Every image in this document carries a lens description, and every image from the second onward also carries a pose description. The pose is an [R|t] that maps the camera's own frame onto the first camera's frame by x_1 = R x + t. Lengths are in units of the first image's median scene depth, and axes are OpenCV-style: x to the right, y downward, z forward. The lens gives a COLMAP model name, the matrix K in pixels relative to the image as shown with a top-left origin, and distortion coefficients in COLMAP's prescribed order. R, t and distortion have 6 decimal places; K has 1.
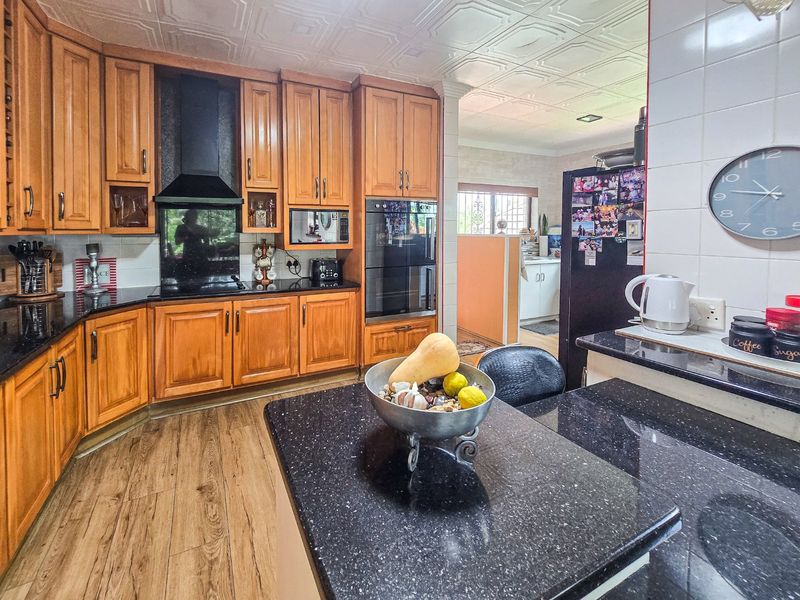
lens RADIAL K [[362.5, 0, 399.4], [0, 362.5, 233.1], [0, 0, 1]] dist [0.000508, -0.000386]
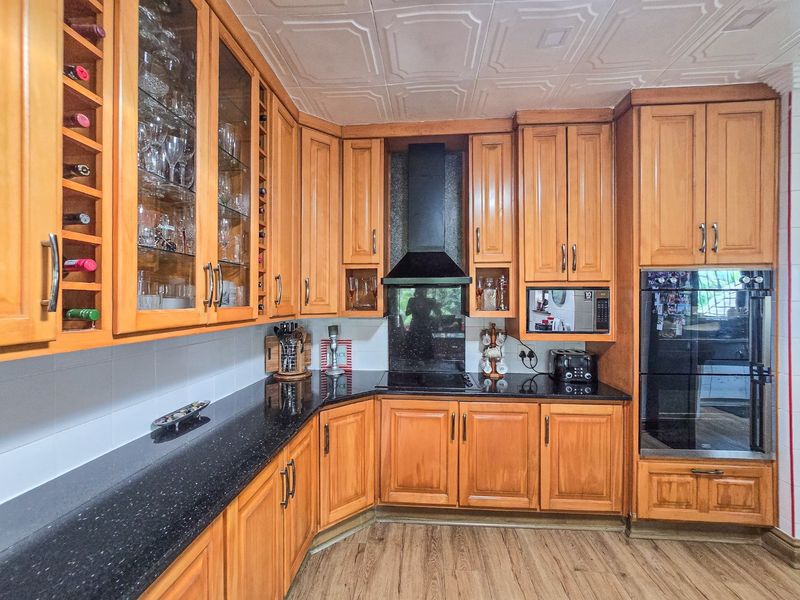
lens RADIAL K [[361.9, 0, 400.9], [0, 361.9, 296.5], [0, 0, 1]] dist [0.000671, -0.000050]
pose [[0.841048, 0.002727, -0.540953, -0.129240], [-0.009518, 0.999907, -0.009757, -0.044174], [0.540876, 0.013355, 0.840996, 0.236820]]
